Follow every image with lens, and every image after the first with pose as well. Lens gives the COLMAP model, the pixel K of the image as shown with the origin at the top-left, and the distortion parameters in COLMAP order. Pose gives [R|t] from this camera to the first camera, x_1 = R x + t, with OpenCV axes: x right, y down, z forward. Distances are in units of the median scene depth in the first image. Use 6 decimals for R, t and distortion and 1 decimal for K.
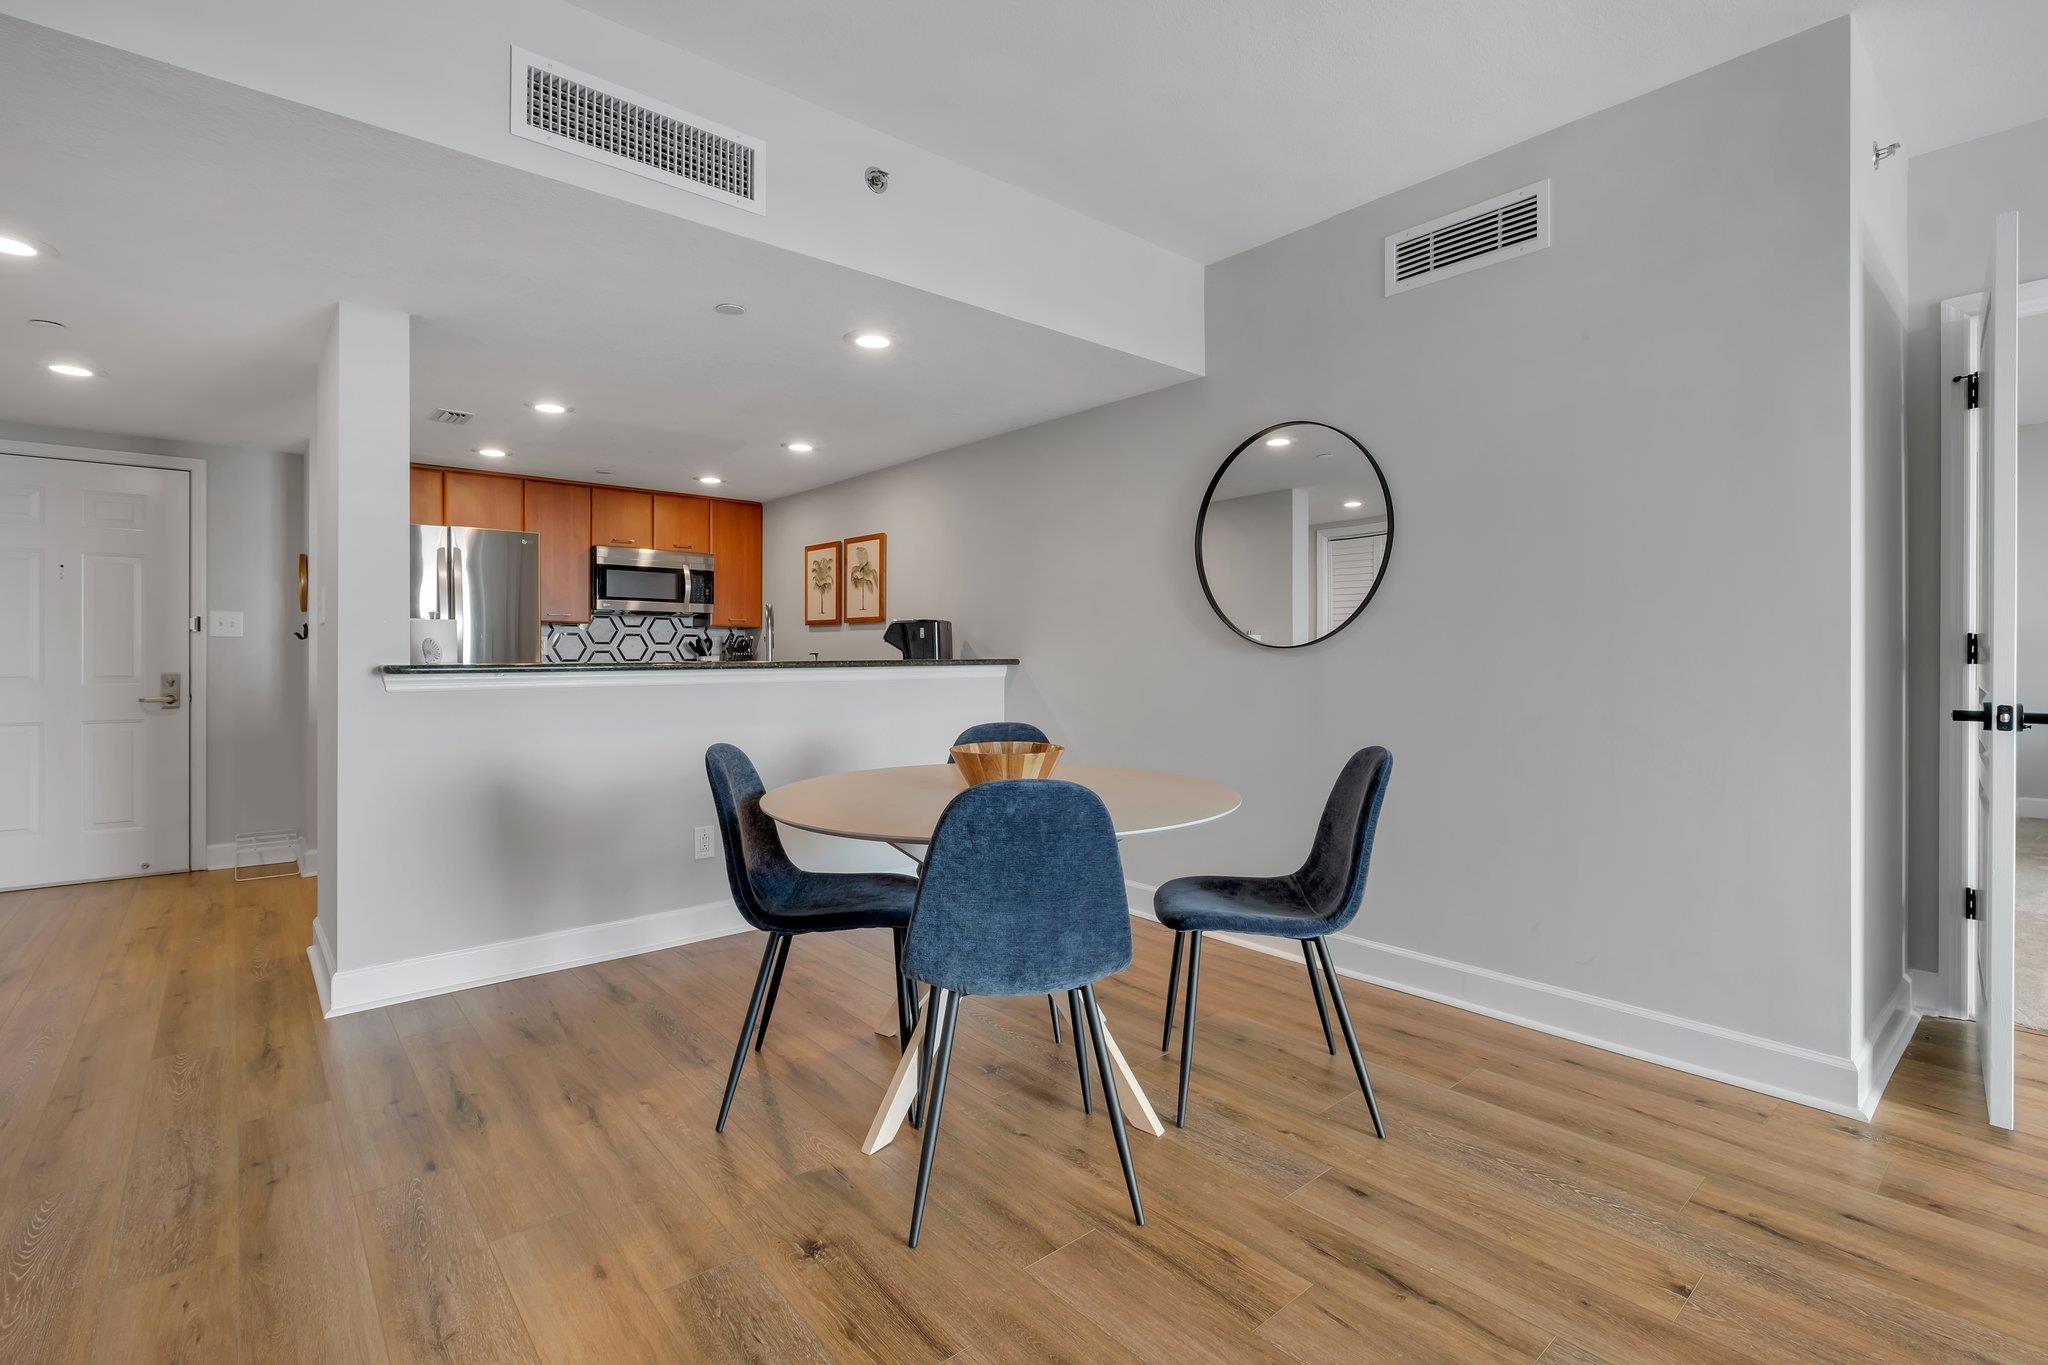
lens RADIAL K [[925.2, 0, 1029.8], [0, 925.2, 665.2], [0, 0, 1]] dist [-0.007516, -0.002090]
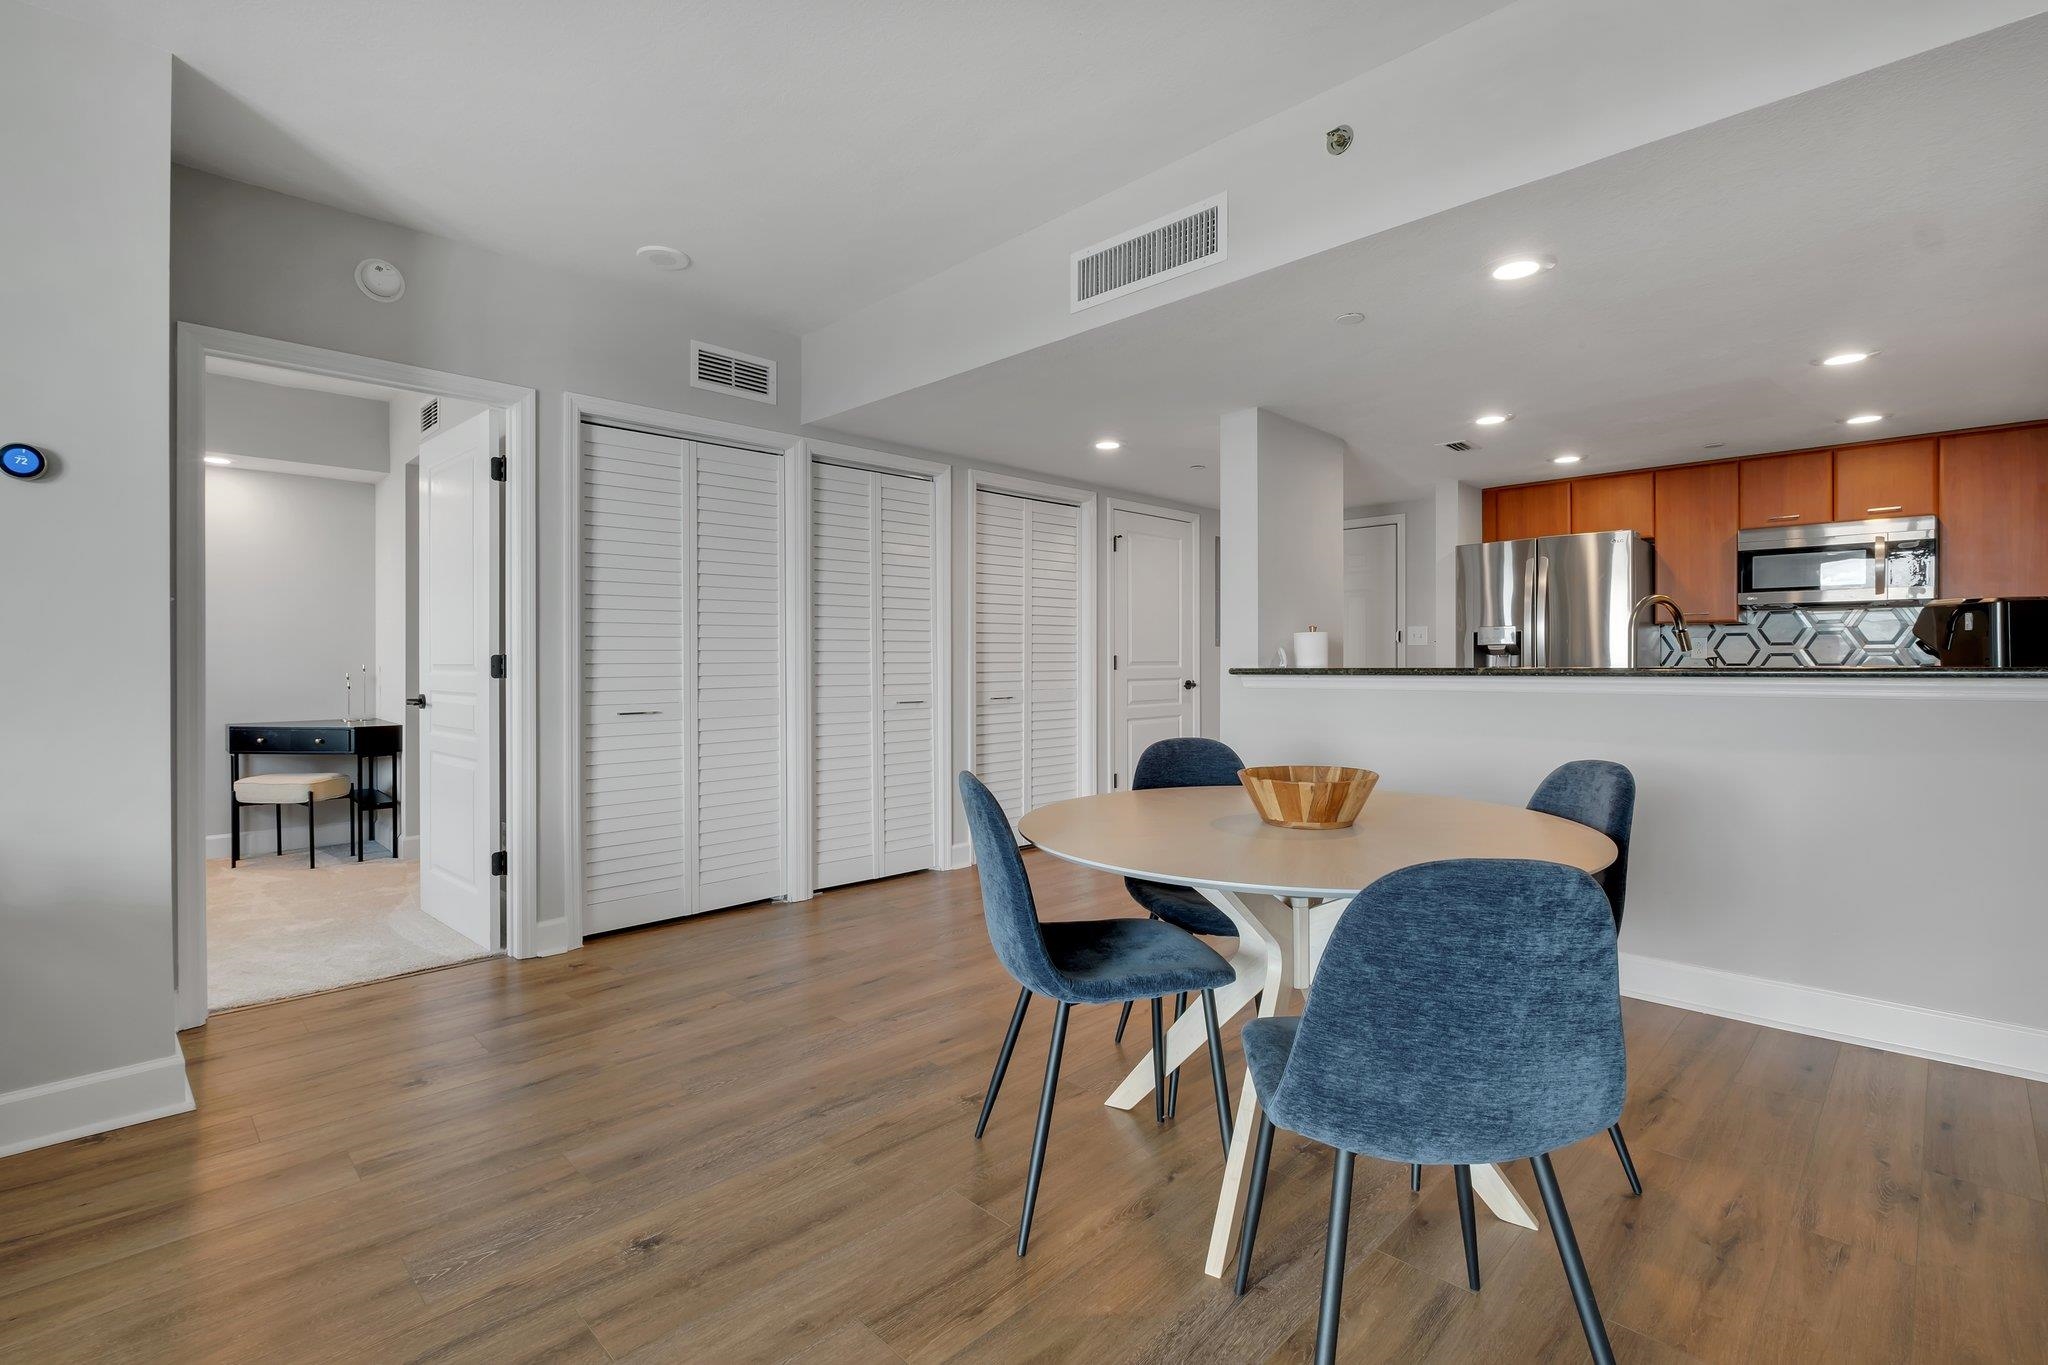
lens RADIAL K [[925.2, 0, 1025.0], [0, 925.2, 669.2], [0, 0, 1]] dist [-0.007516, -0.002090]
pose [[0.084459, 0.010852, -0.996368, 0.383419], [-0.008674, 0.999911, 0.010155, -0.005037], [0.996389, 0.007785, 0.084546, 0.327951]]
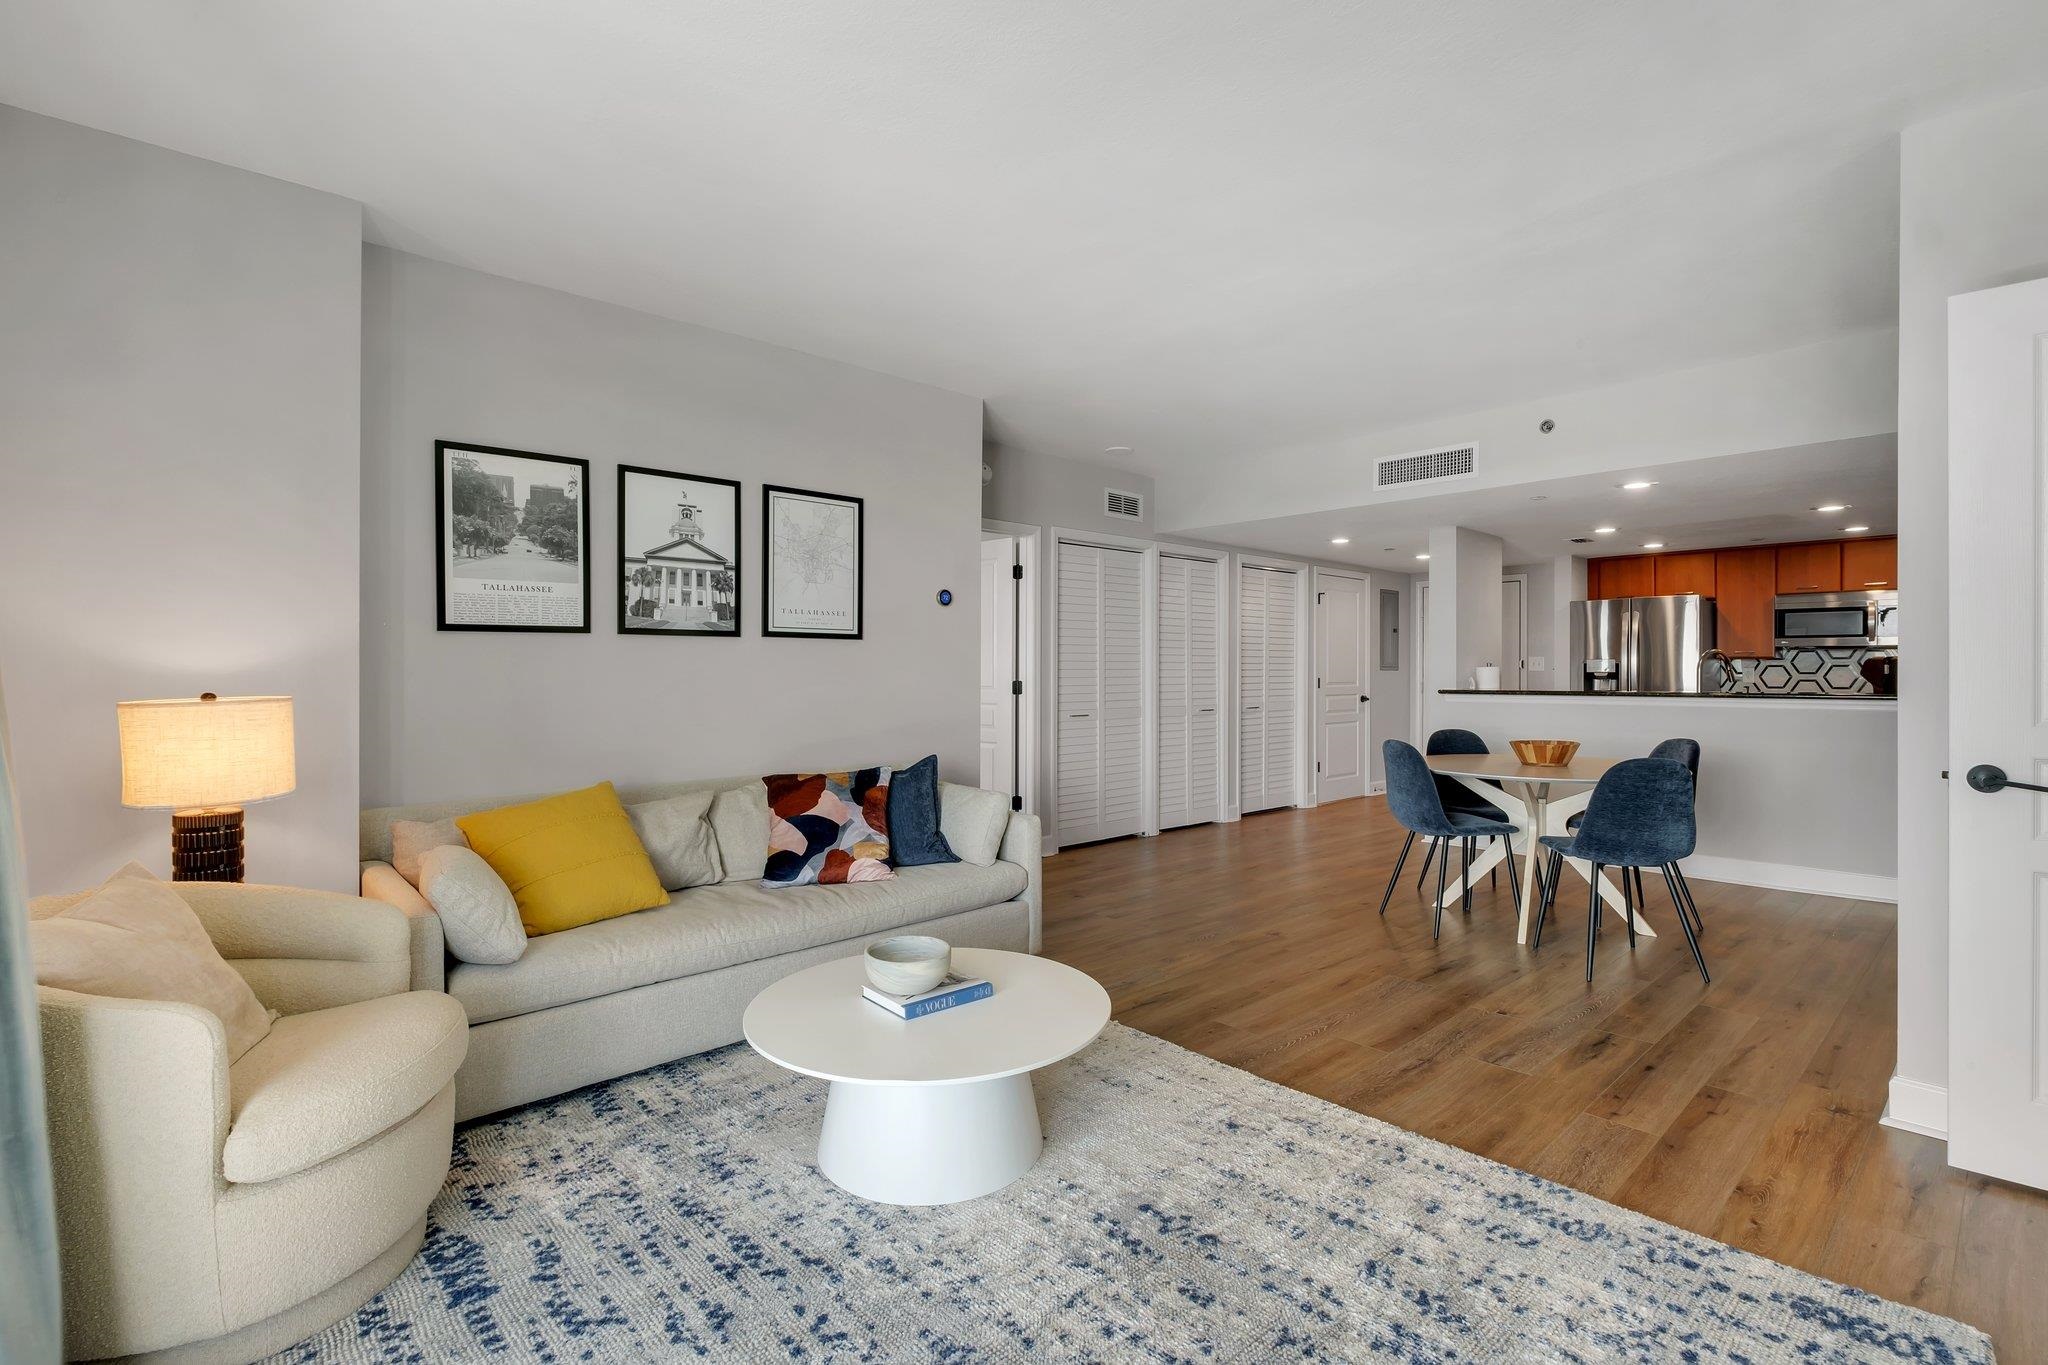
lens RADIAL K [[925.2, 0, 1023.2], [0, 925.2, 676.3], [0, 0, 1]] dist [-0.007516, -0.002090]
pose [[0.033392, 0.007257, -0.999416, 0.854412], [-0.013780, 0.999882, 0.006800, -0.018972], [0.999347, 0.013545, 0.033489, -0.042050]]
